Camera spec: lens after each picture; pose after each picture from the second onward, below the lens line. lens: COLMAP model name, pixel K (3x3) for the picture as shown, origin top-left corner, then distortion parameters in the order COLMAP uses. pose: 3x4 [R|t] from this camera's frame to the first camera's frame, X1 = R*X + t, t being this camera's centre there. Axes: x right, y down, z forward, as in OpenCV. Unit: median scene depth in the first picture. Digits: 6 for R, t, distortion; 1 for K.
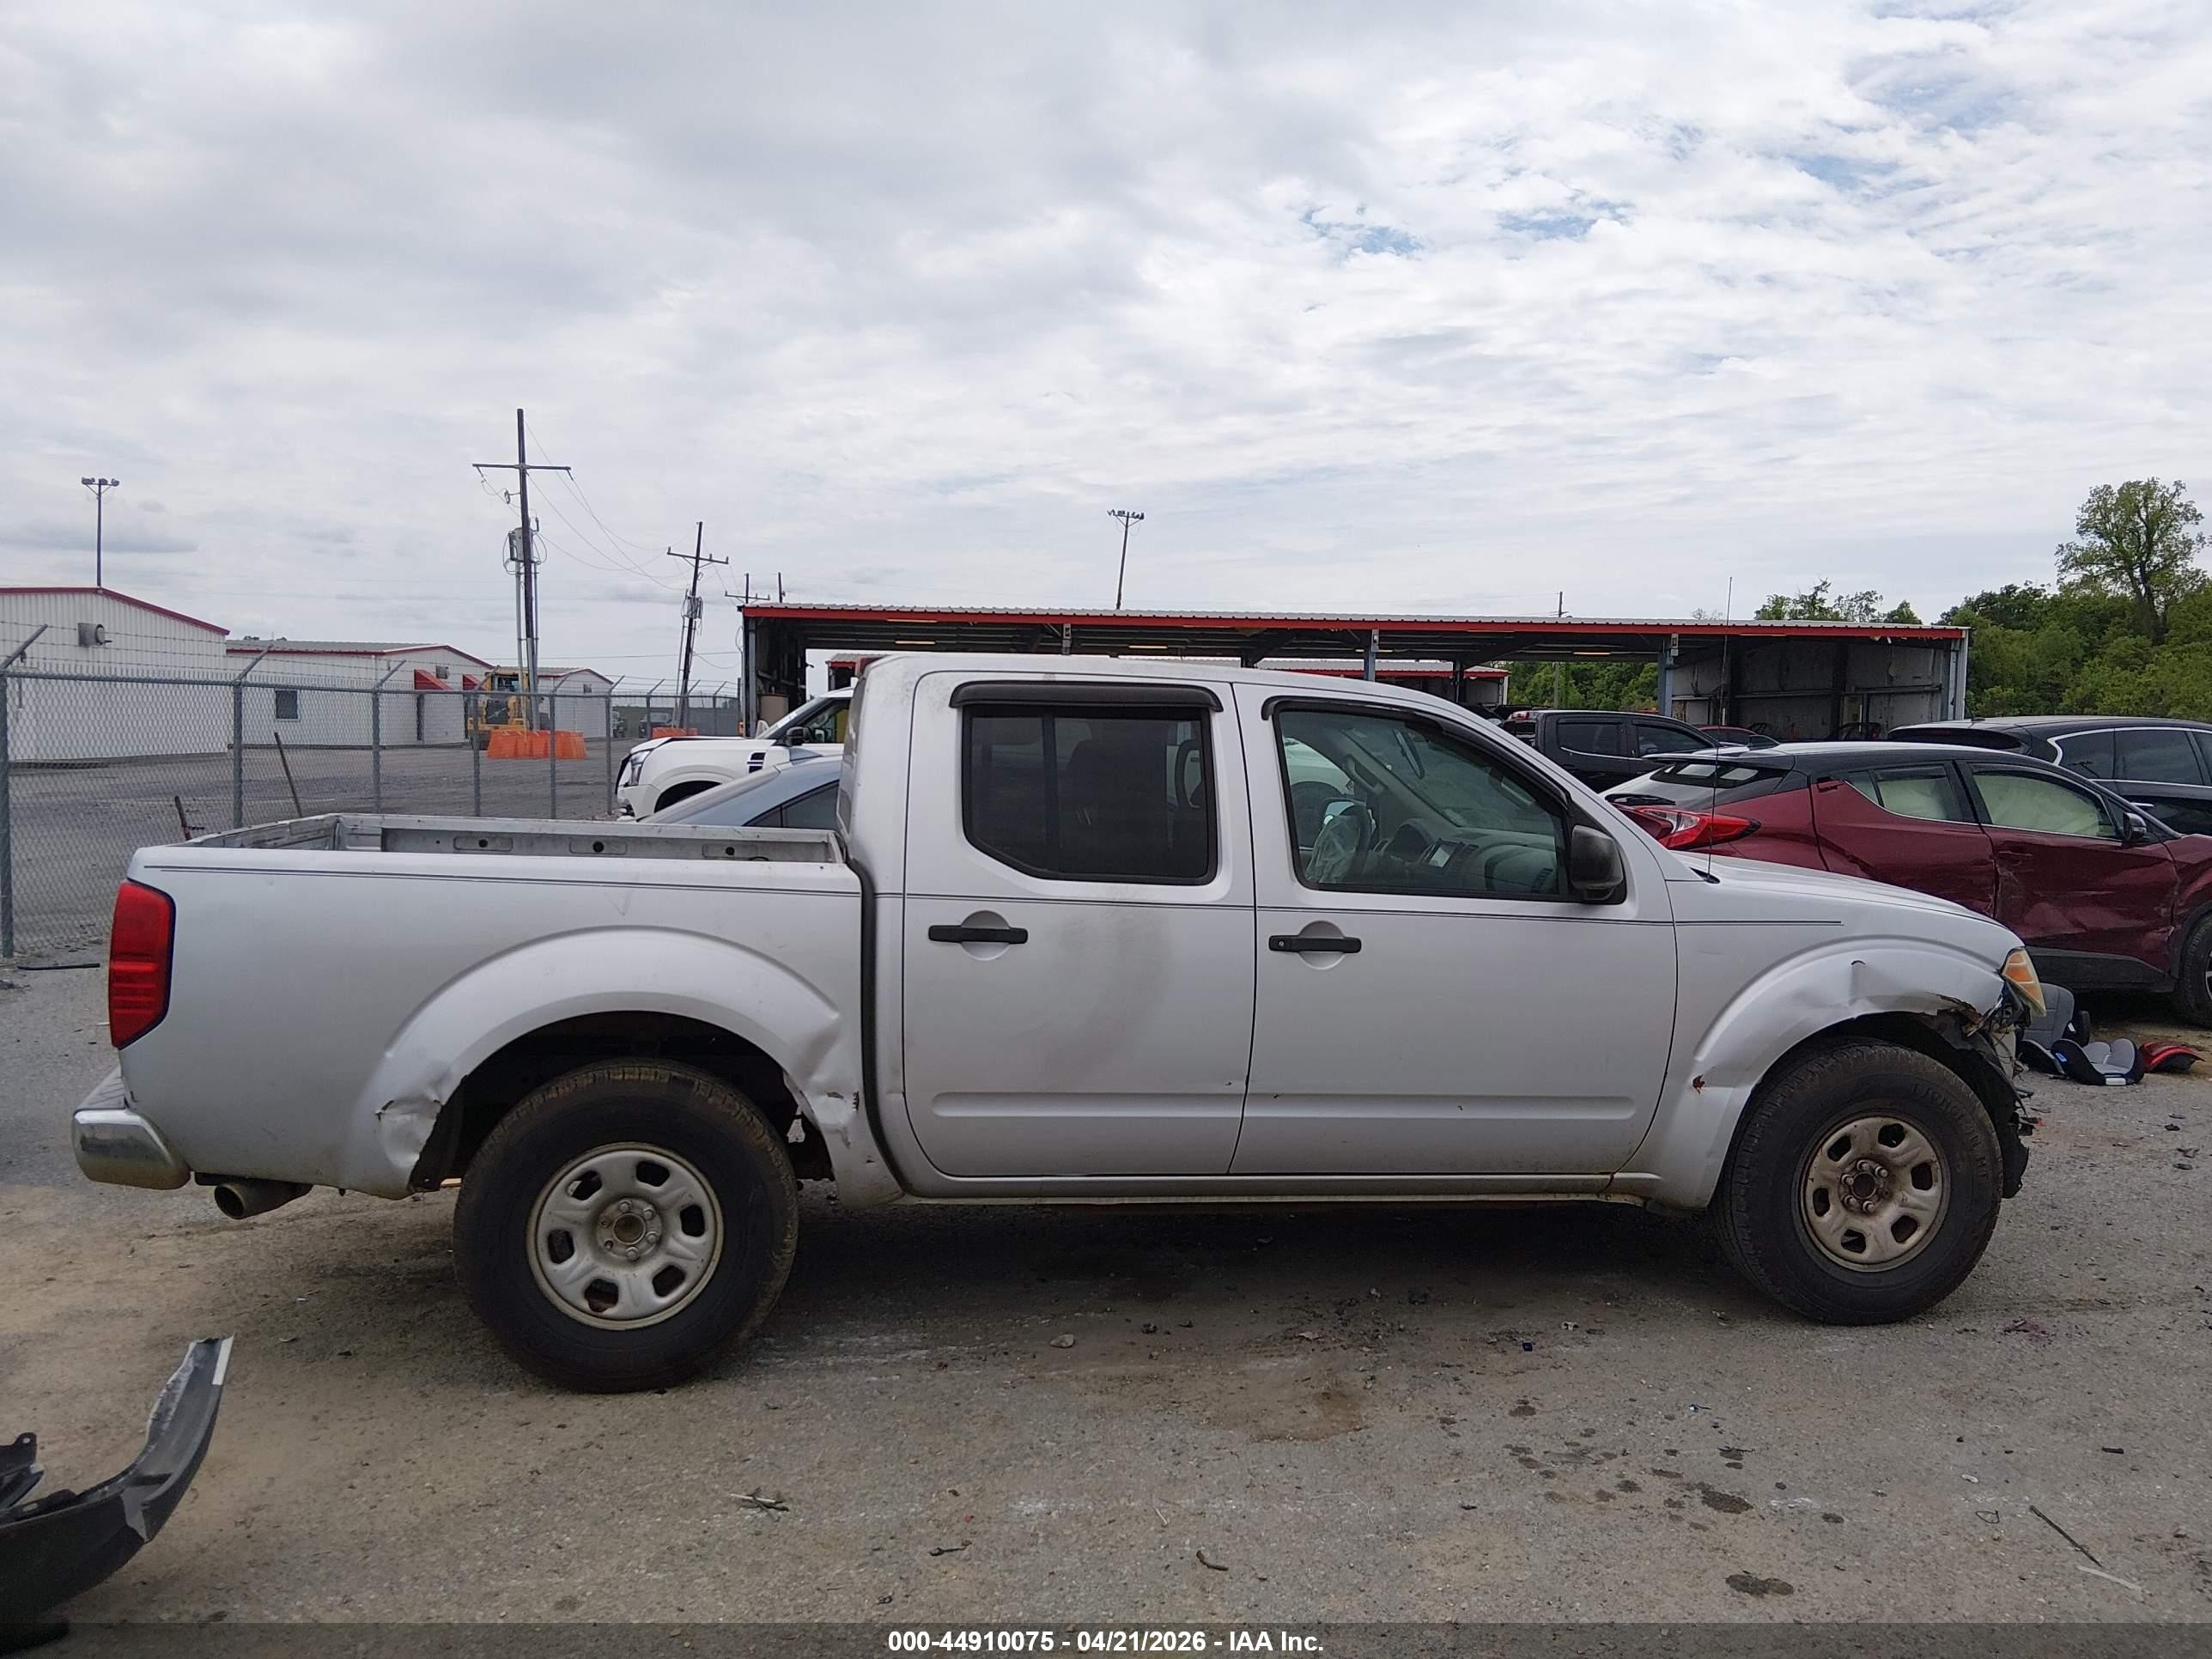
lens RADIAL K [[1649.5, 0, 1140.2], [0, 1649.5, 834.9], [0, 0, 1]] dist [0.118322, -0.207392]
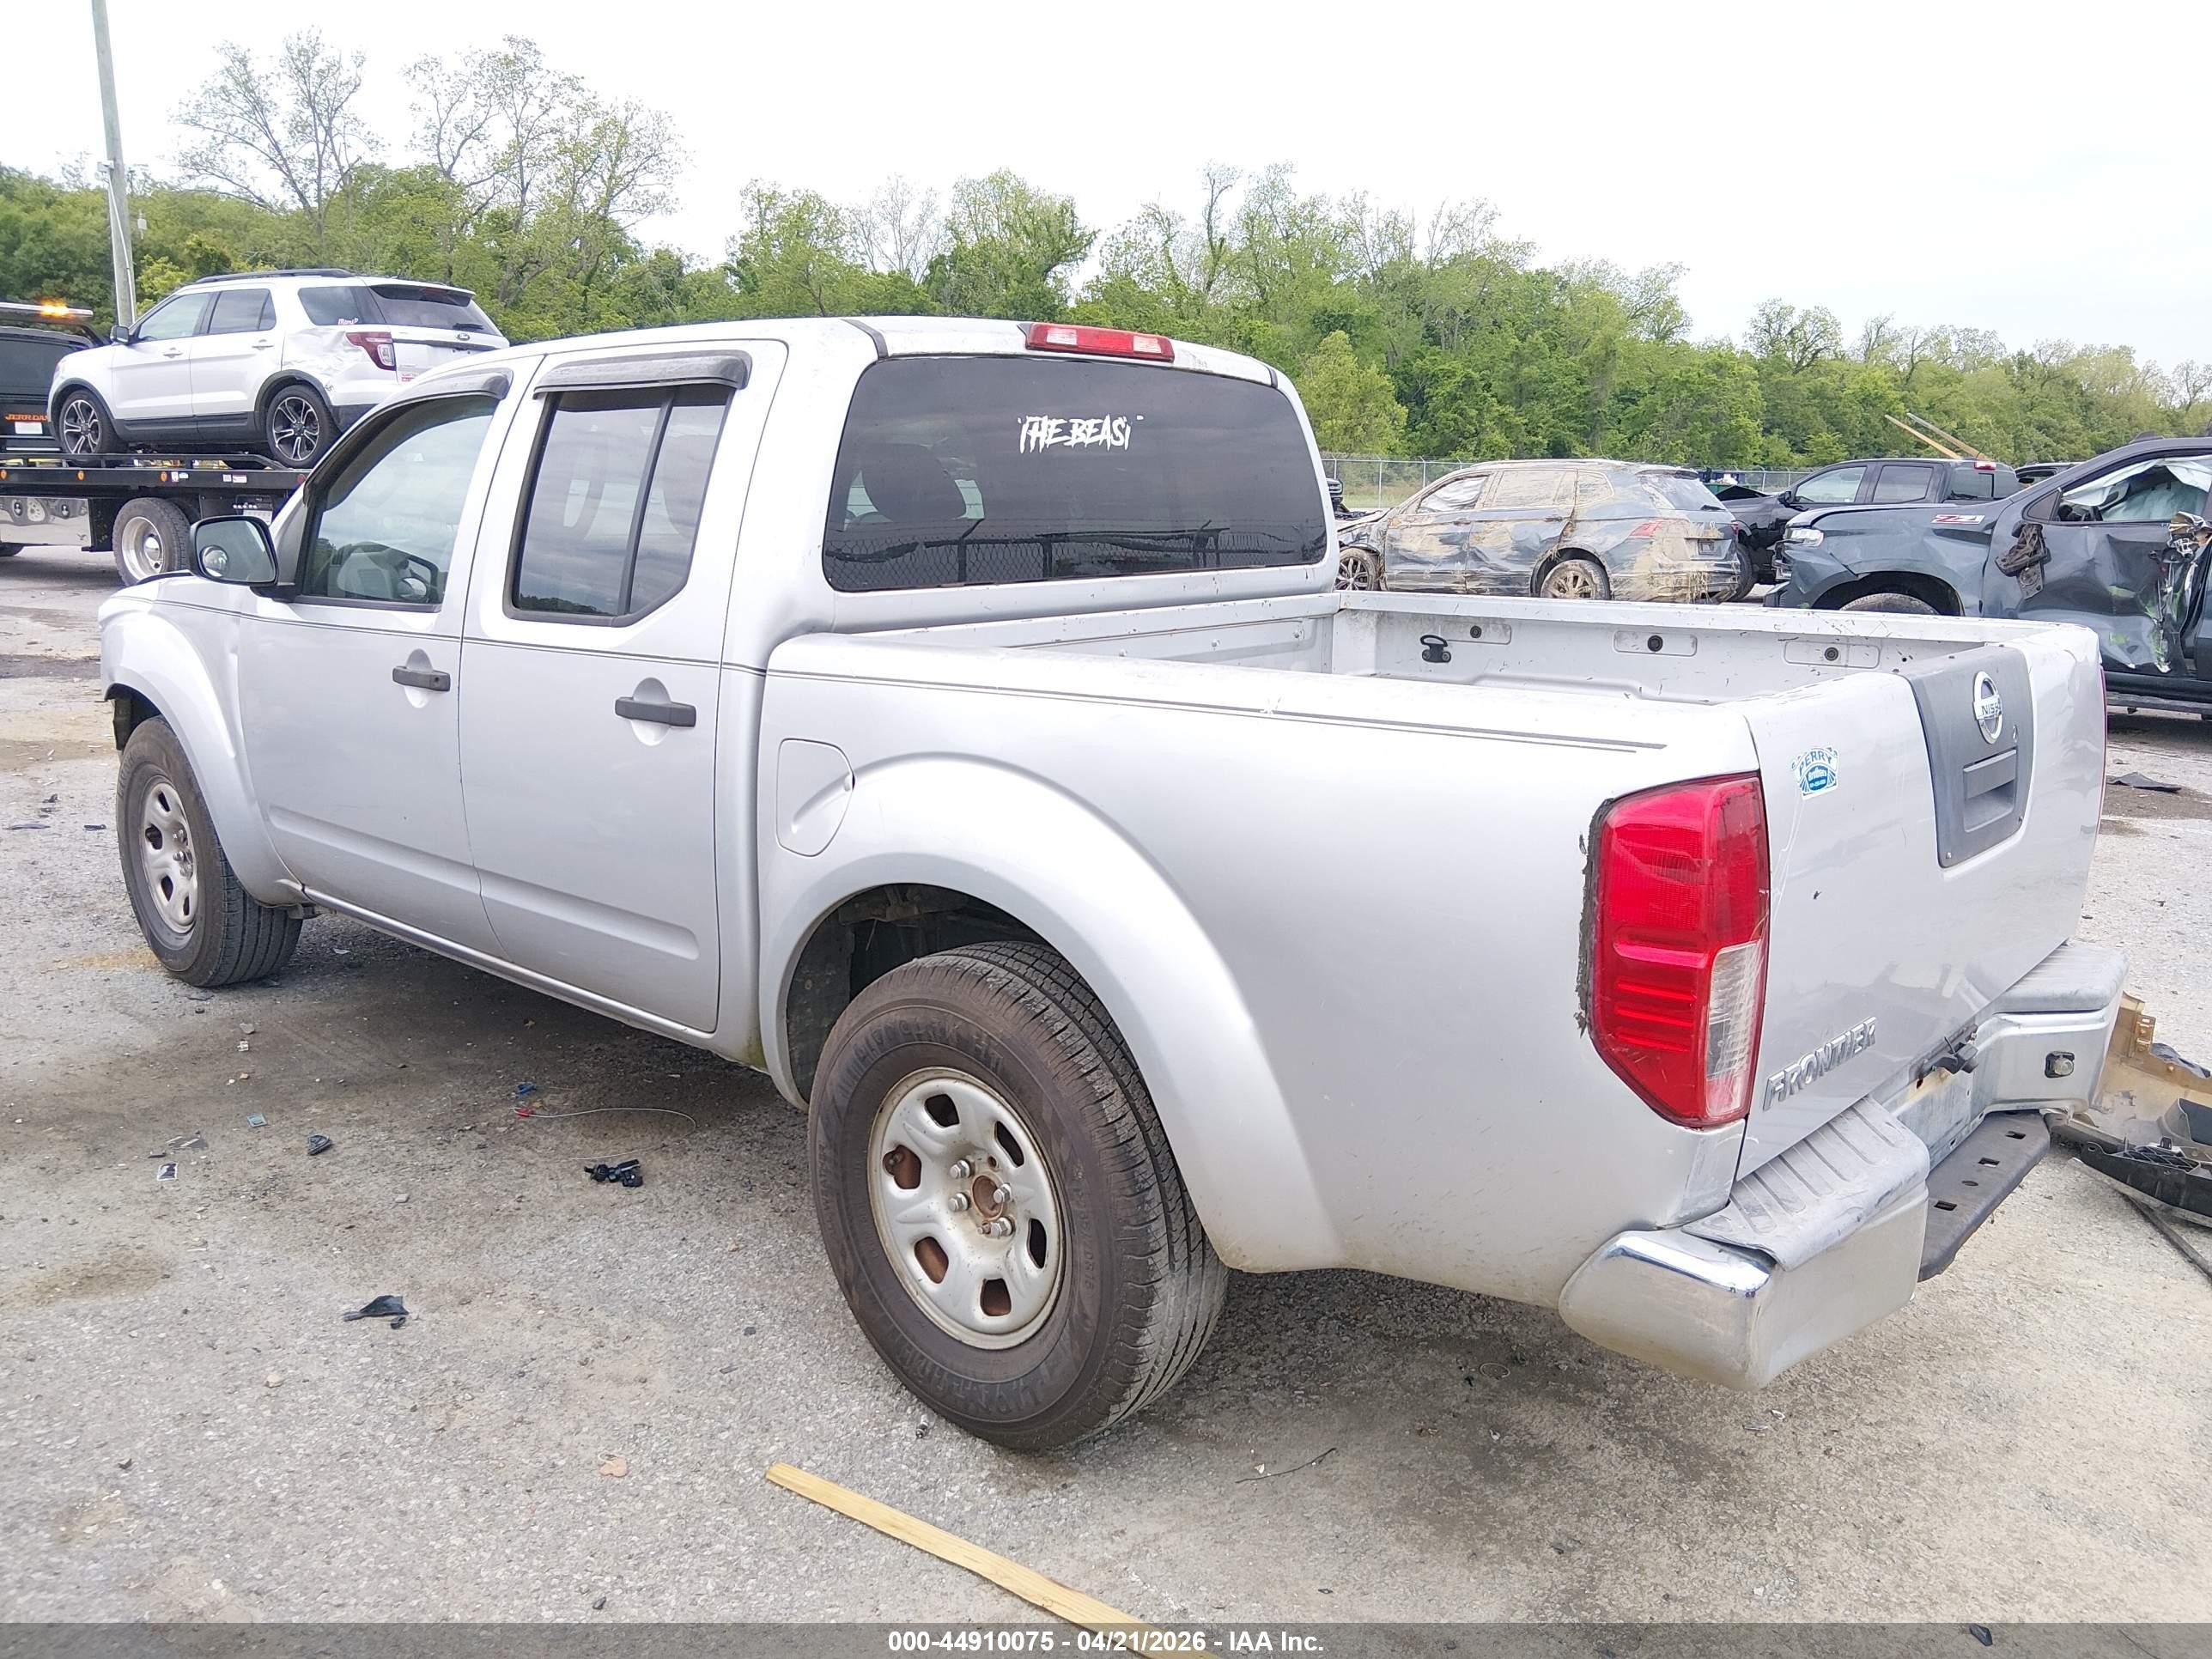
lens RADIAL K [[1706.8, 0, 1106.0], [0, 1706.8, 829.5], [0, 0, 1]] dist [0.010569, -0.072967]
pose [[-0.611570, -0.198375, 0.765918, -0.847358], [0.012149, 0.965588, 0.259791, -0.102748], [-0.791097, 0.168186, -0.588115, 1.642439]]
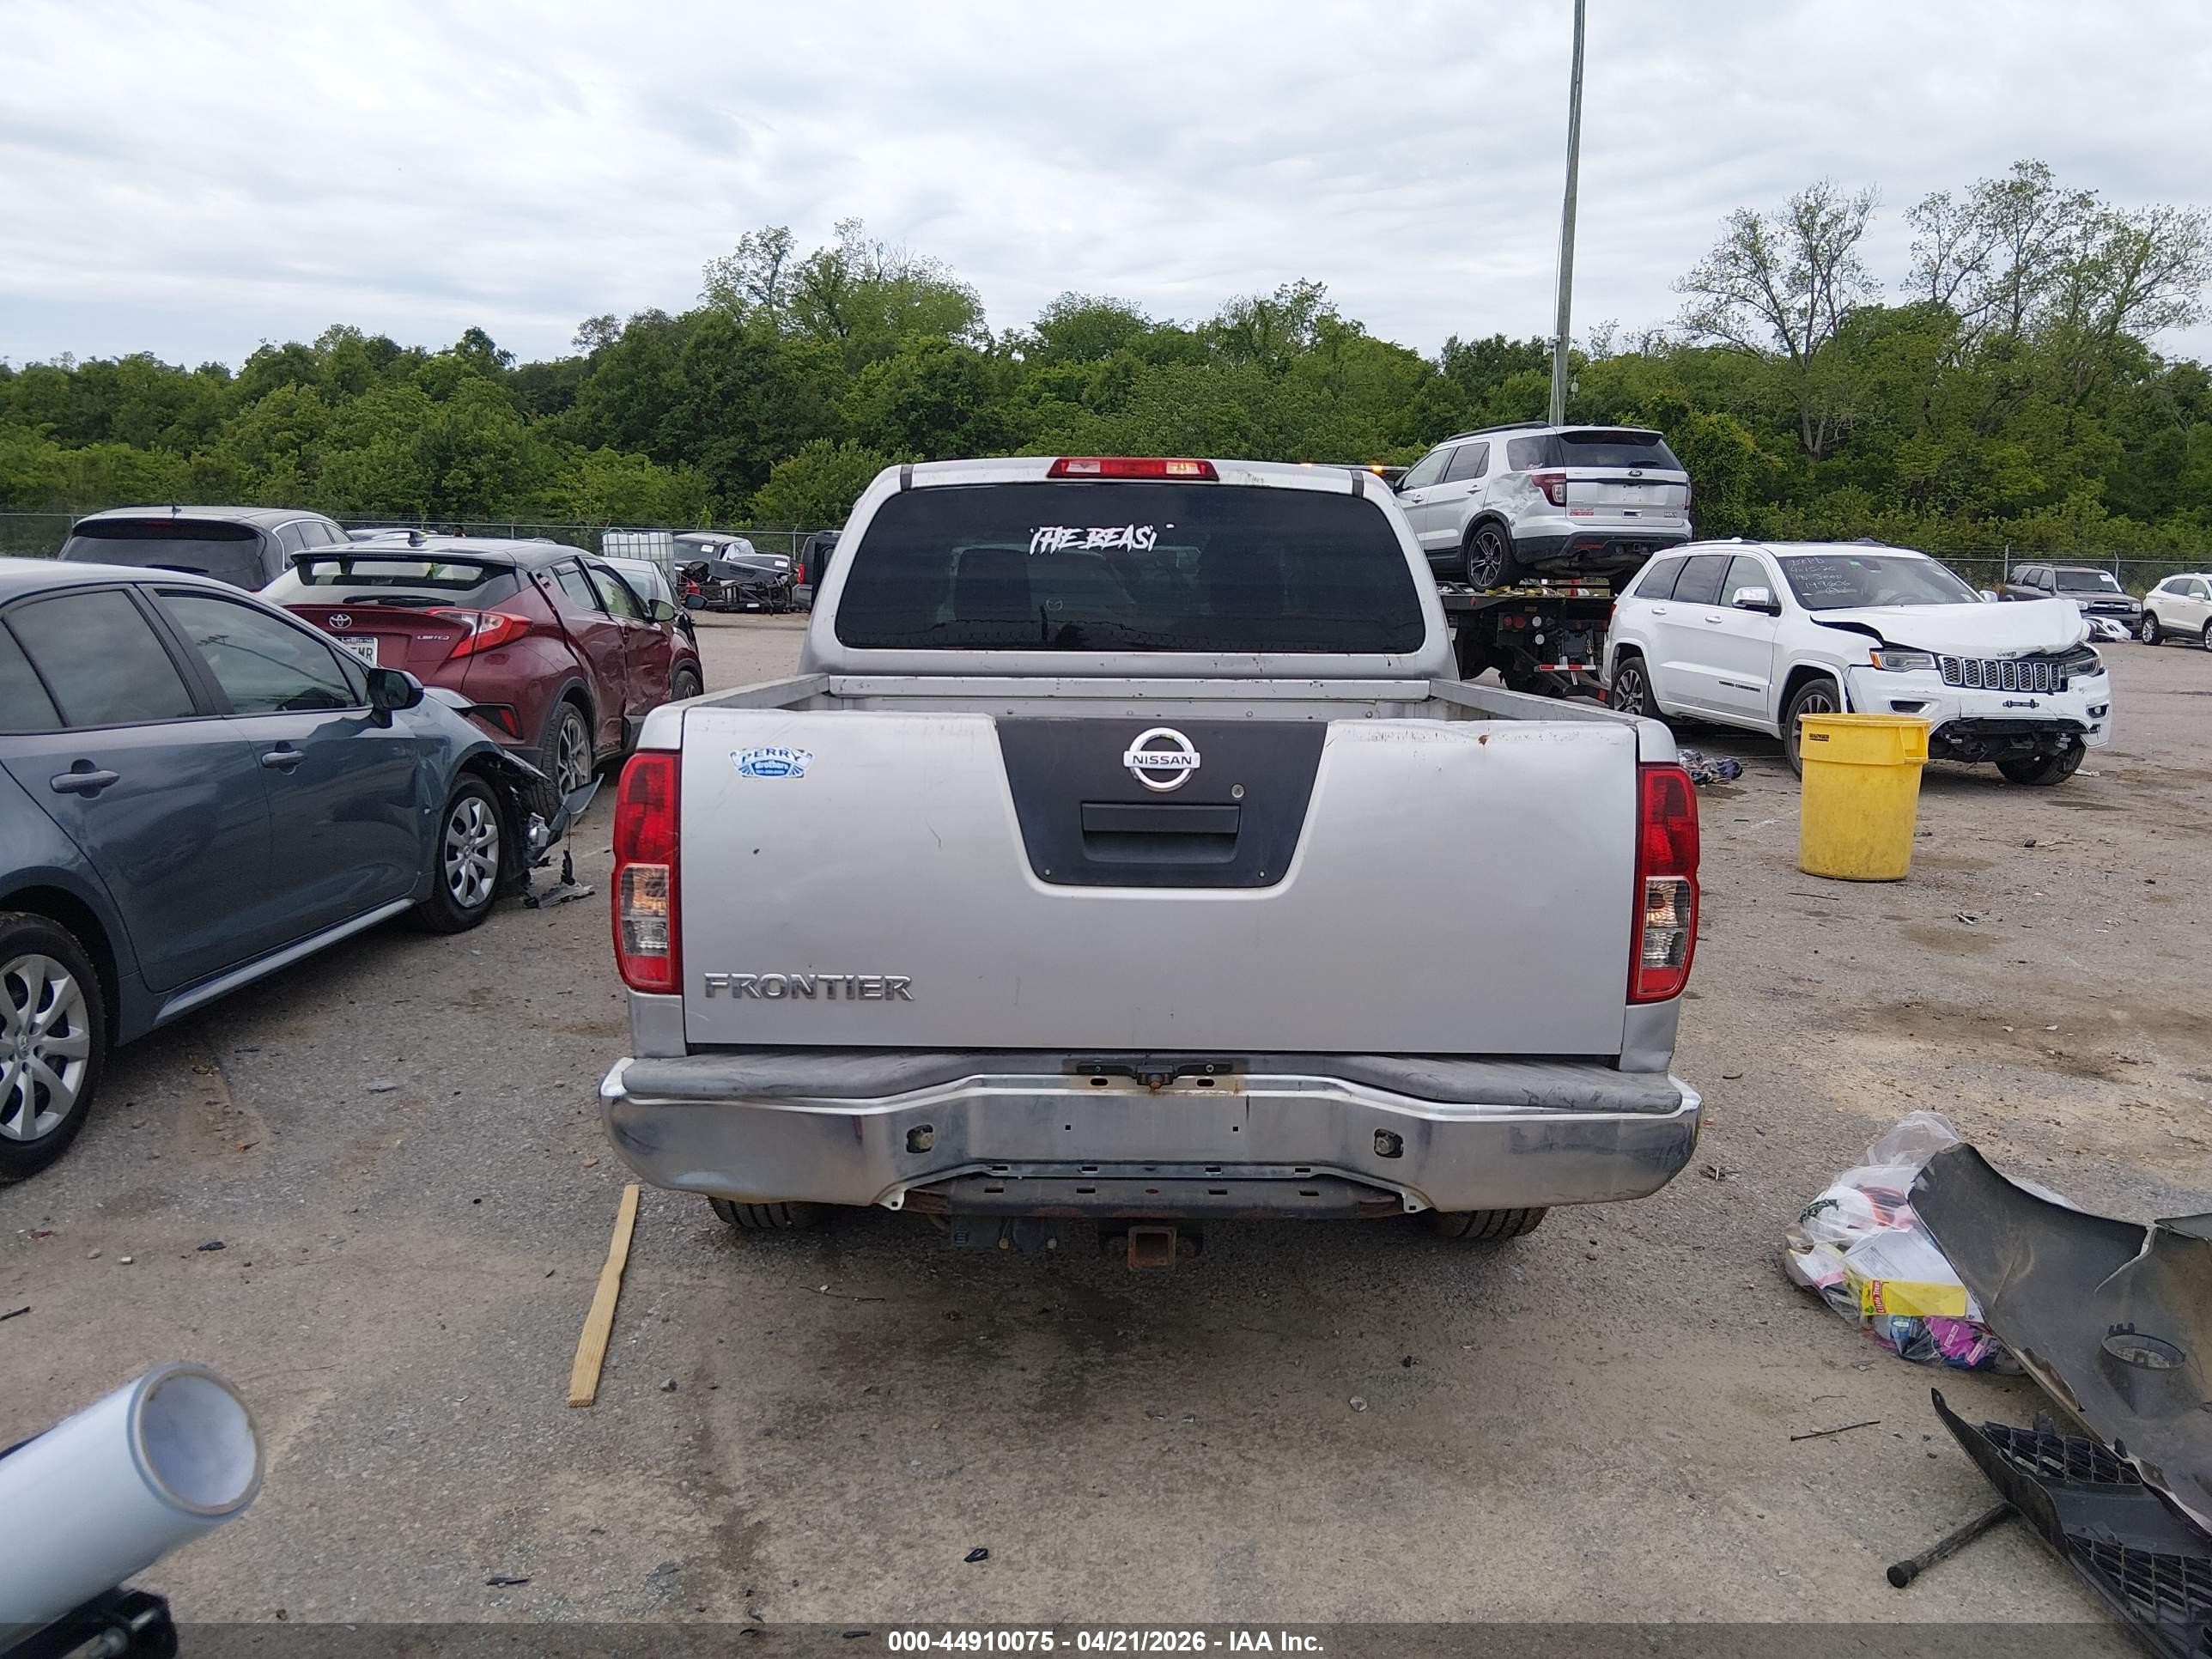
lens RADIAL K [[1653.6, 0, 1106.0], [0, 1653.6, 829.5], [0, 0, 1]] dist [0.088547, -0.146206]
pose [[0.179008, -0.169005, 0.969223, -1.190698], [0.046646, 0.985485, 0.163226, -0.065505], [-0.982741, 0.015992, 0.184293, 0.976494]]
